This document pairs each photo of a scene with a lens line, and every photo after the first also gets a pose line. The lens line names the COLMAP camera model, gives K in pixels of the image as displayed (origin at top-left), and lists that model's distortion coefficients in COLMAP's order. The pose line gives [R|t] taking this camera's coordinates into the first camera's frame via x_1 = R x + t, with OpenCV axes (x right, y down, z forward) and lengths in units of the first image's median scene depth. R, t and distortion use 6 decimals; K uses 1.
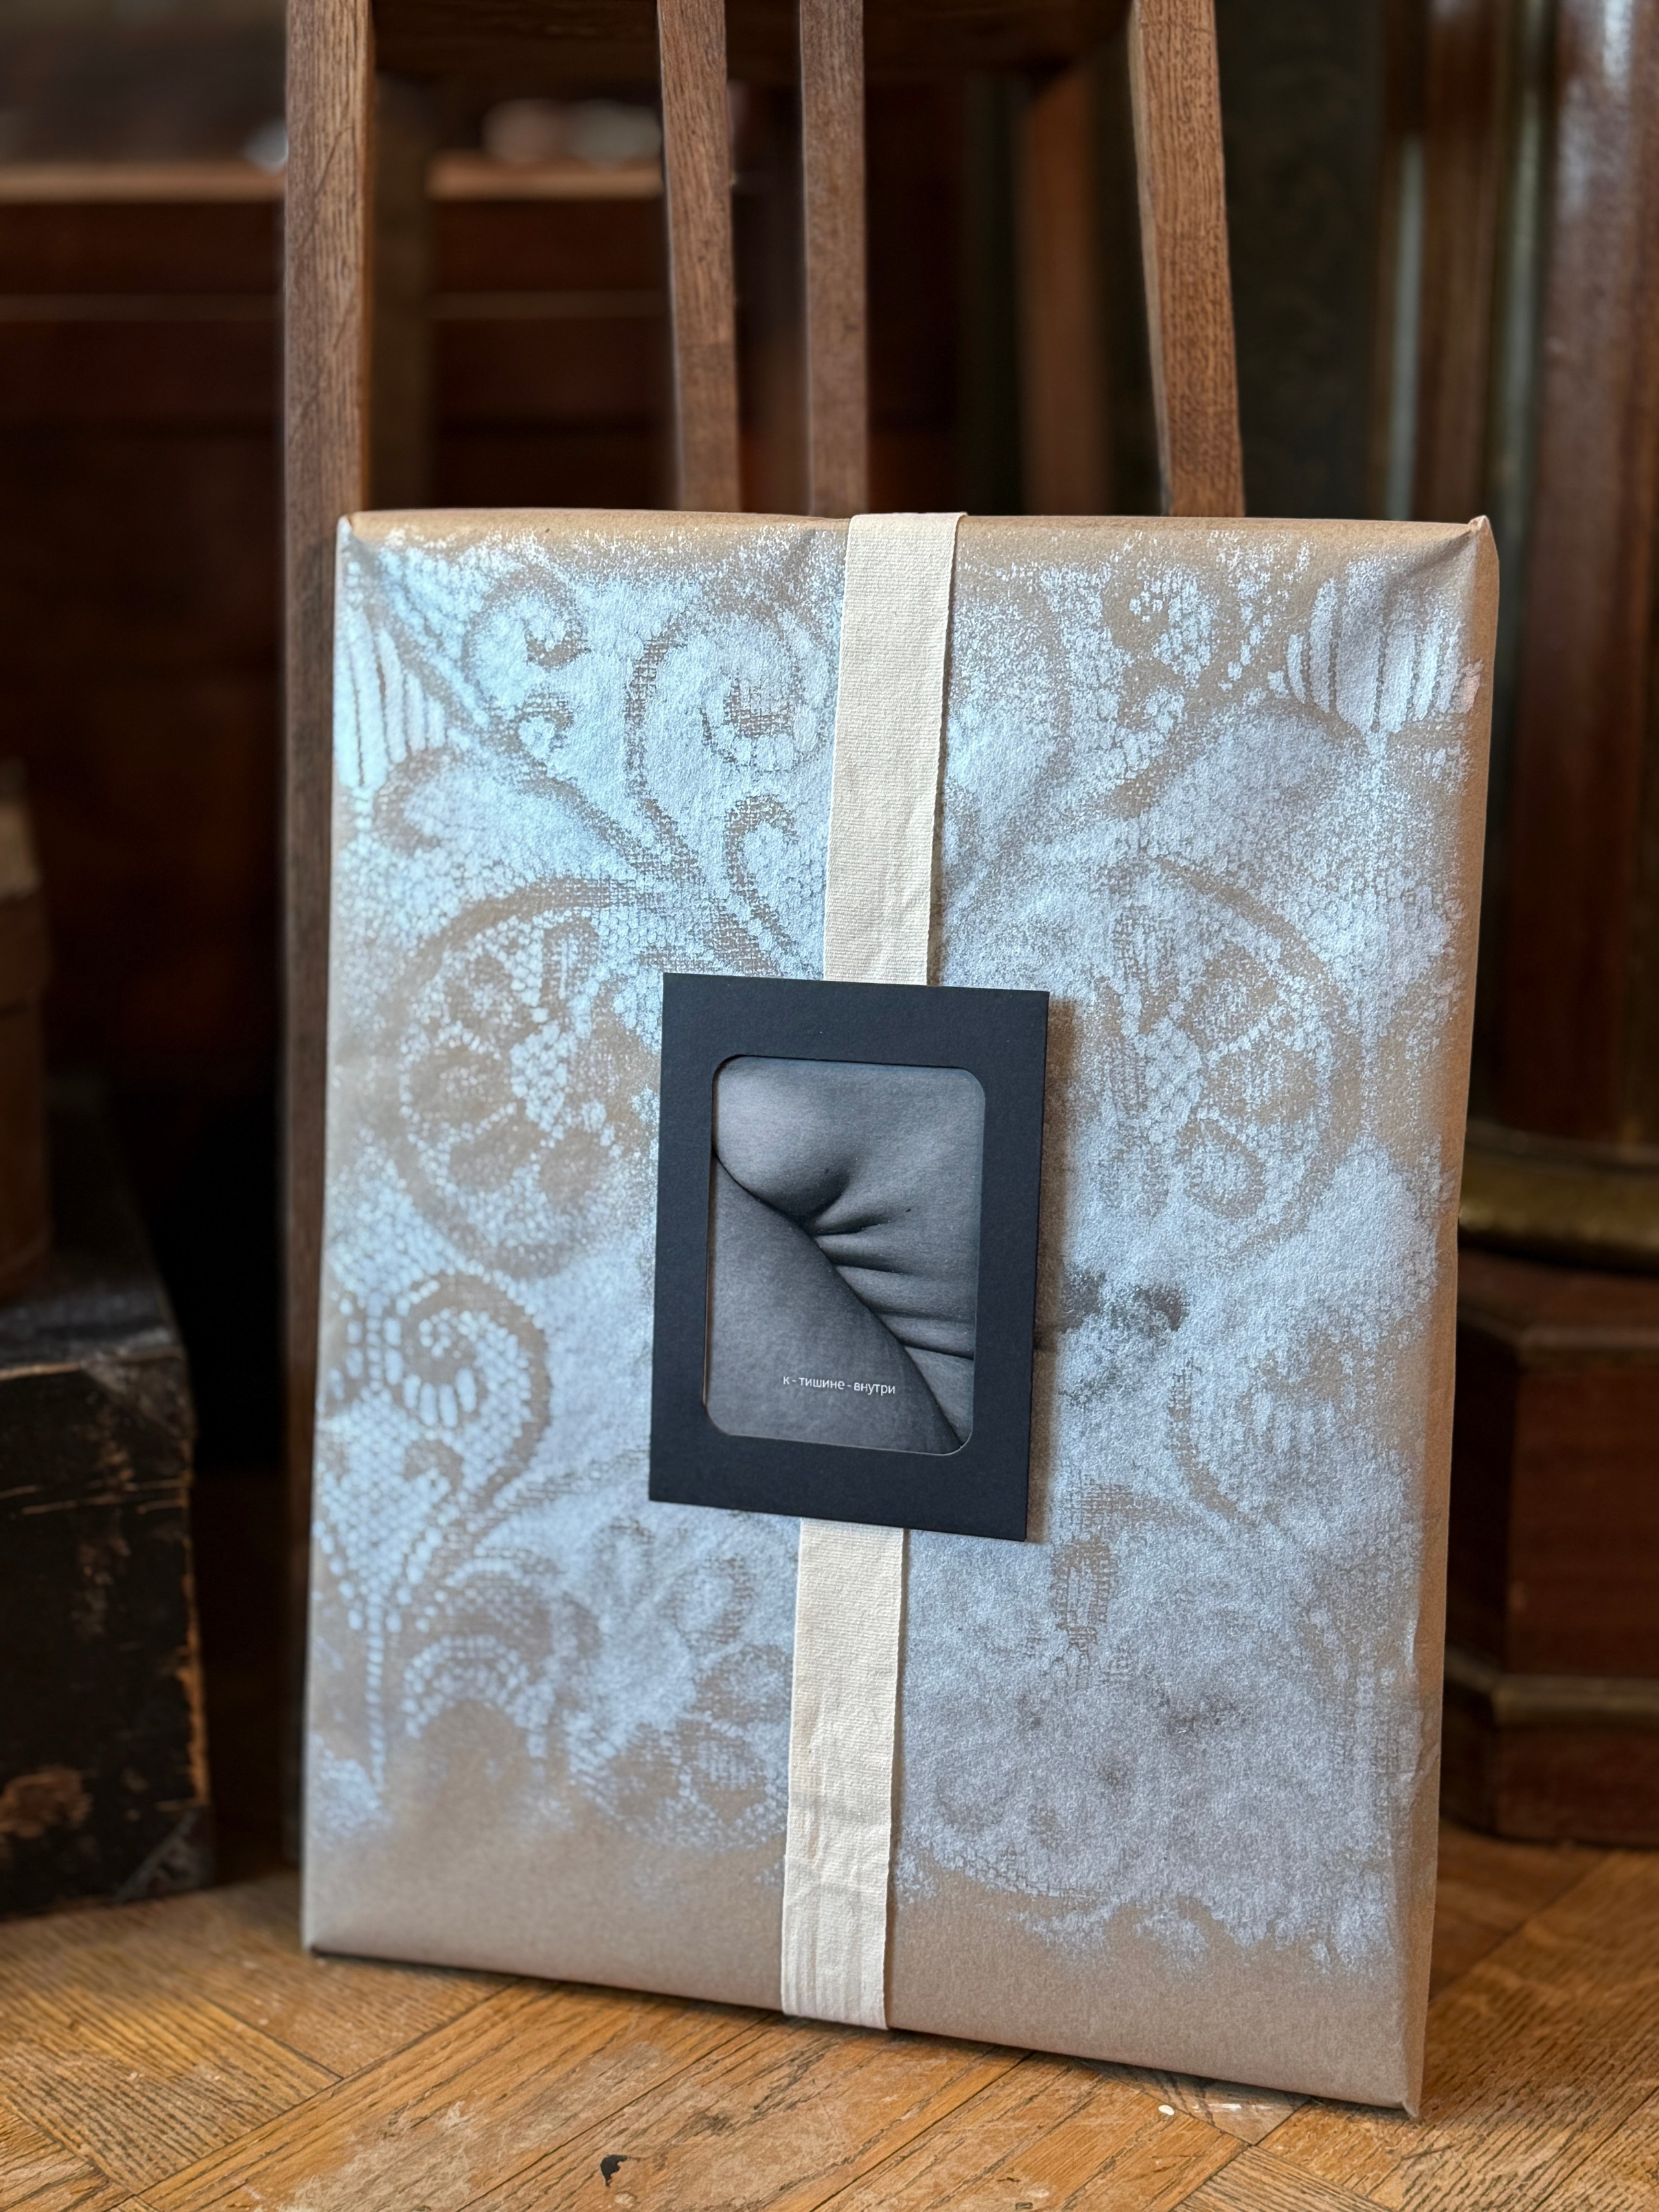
lens RADIAL K [[2861.0, 0, 829.5], [0, 2861.0, 1106.0], [0, 0, 1]] dist [0.241902, -0.644370]
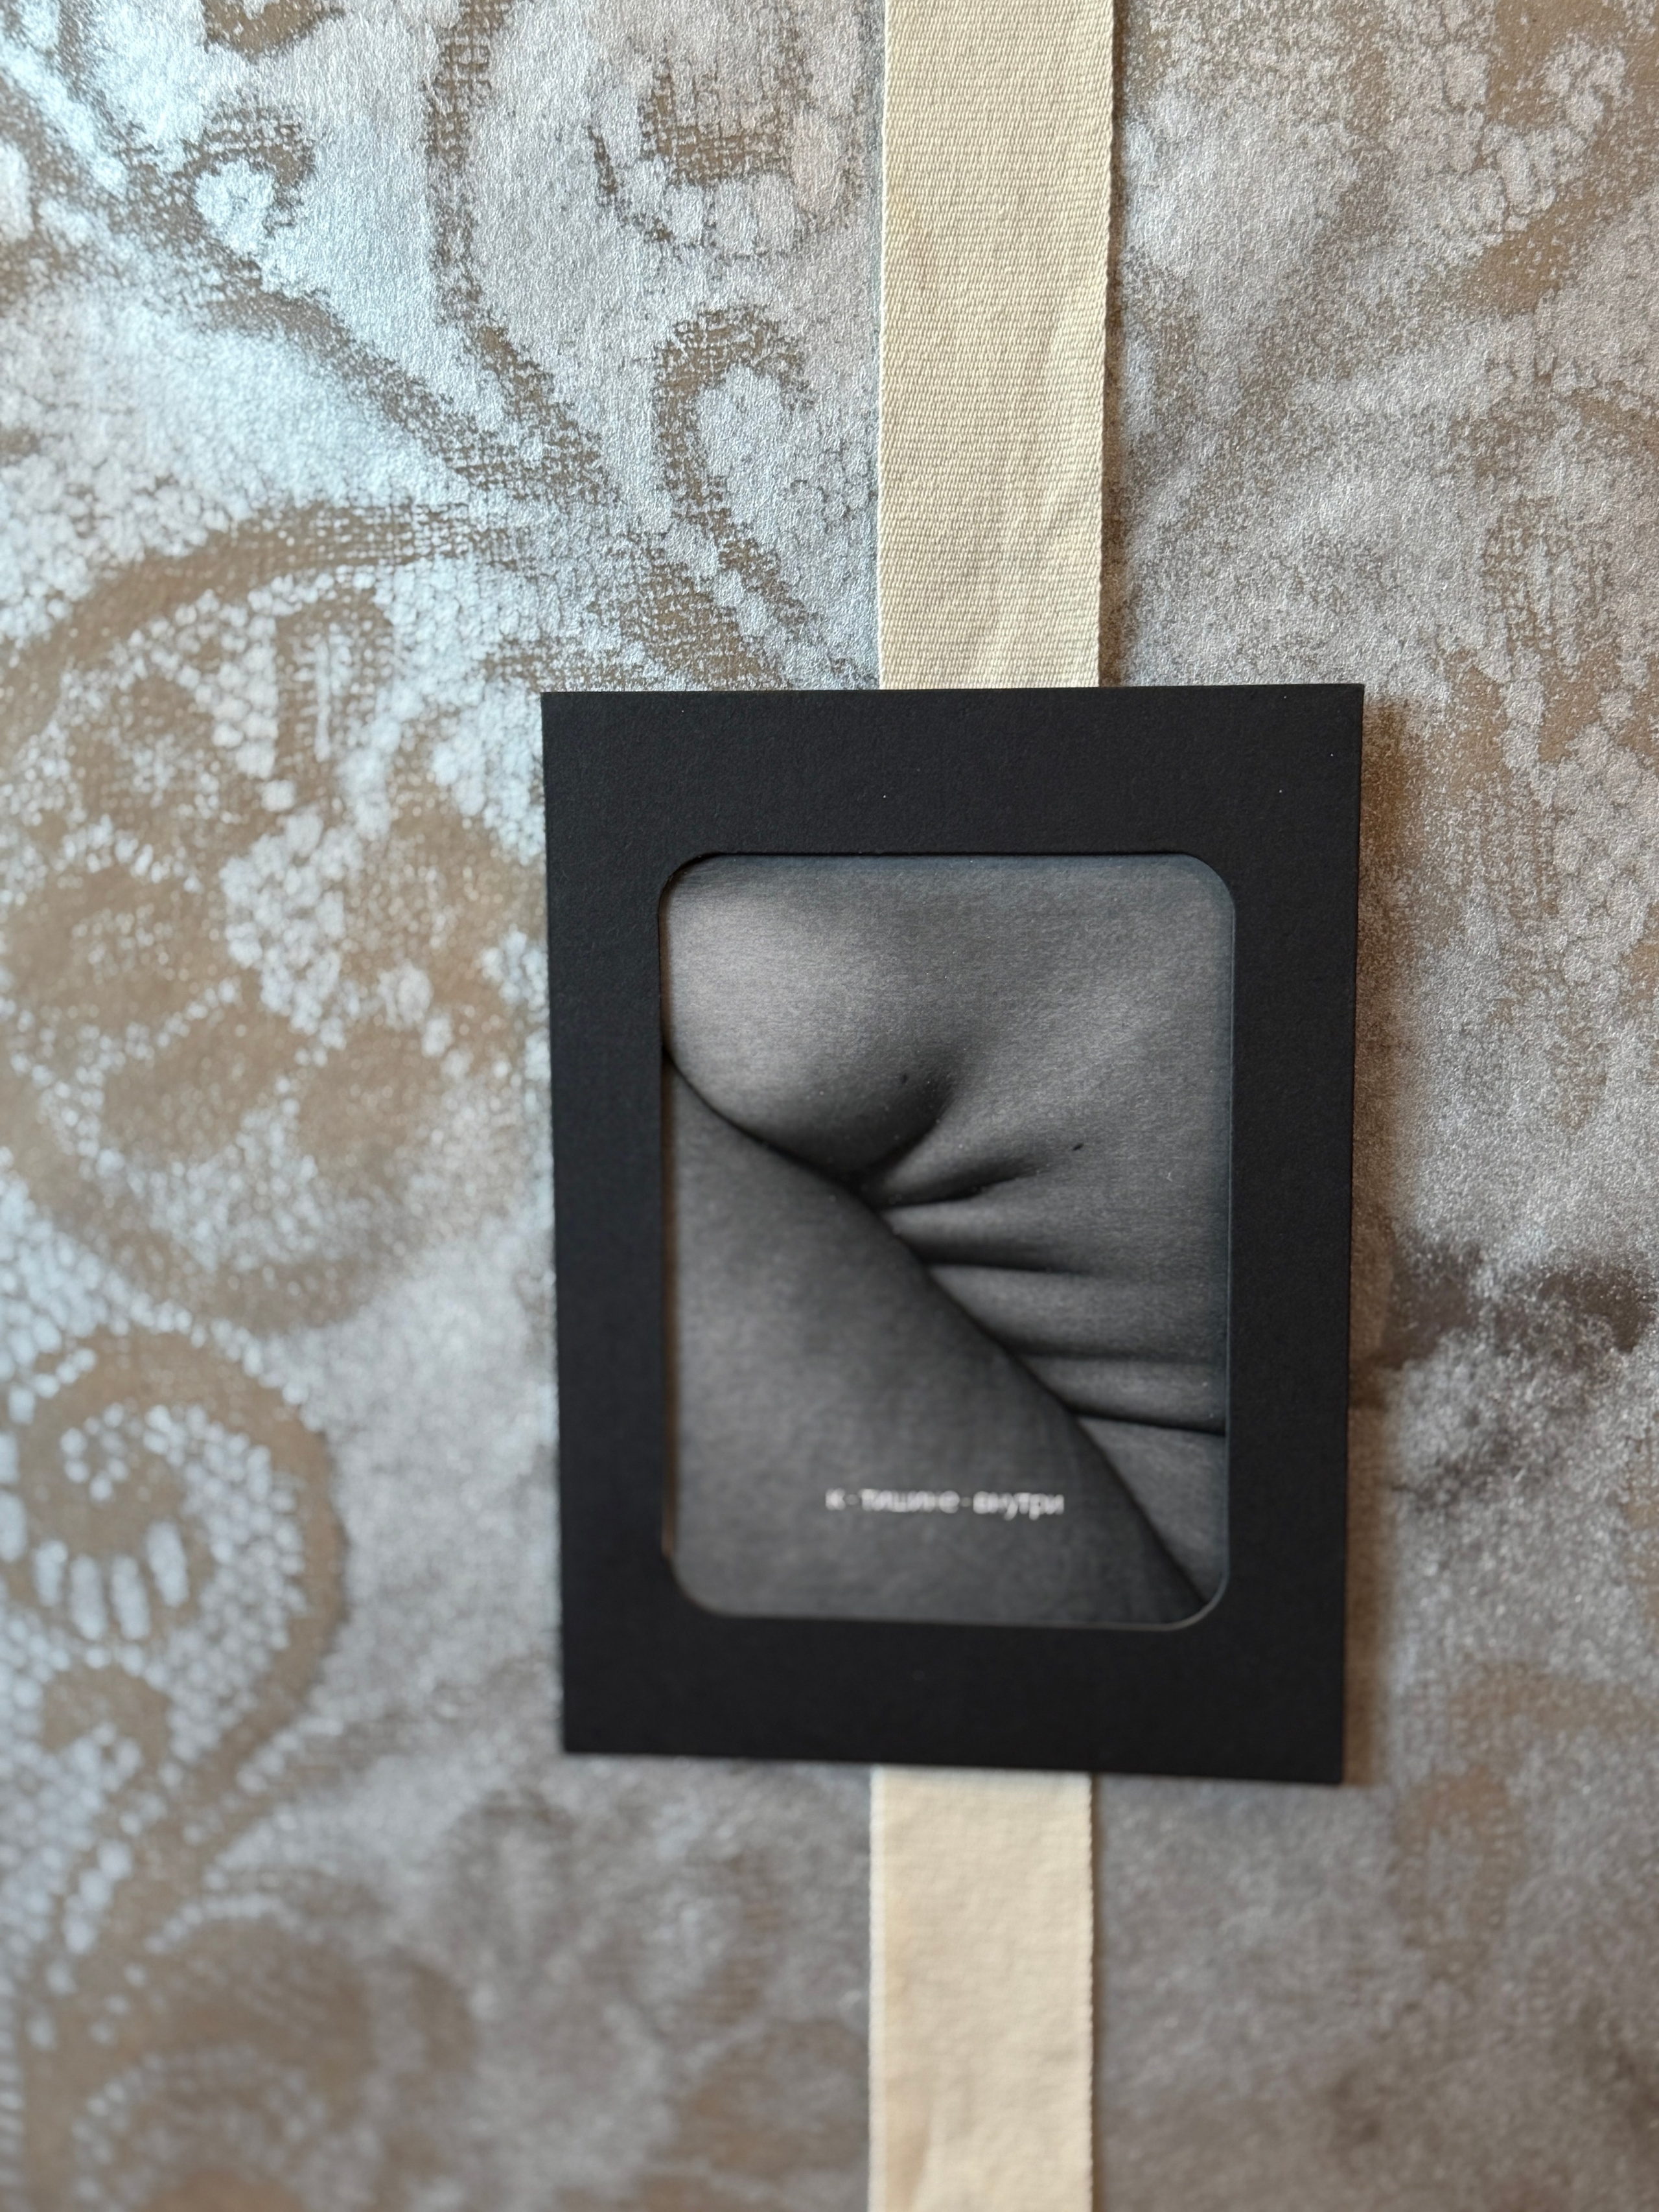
lens RADIAL K [[2861.0, 0, 829.5], [0, 2861.0, 1106.0], [0, 0, 1]] dist [0.241902, -0.644370]
pose [[0.983056, -0.062457, 0.172337, -0.098895], [0.056300, 0.997597, 0.040391, 0.006594], [-0.174445, -0.030004, 0.984210, 0.508646]]
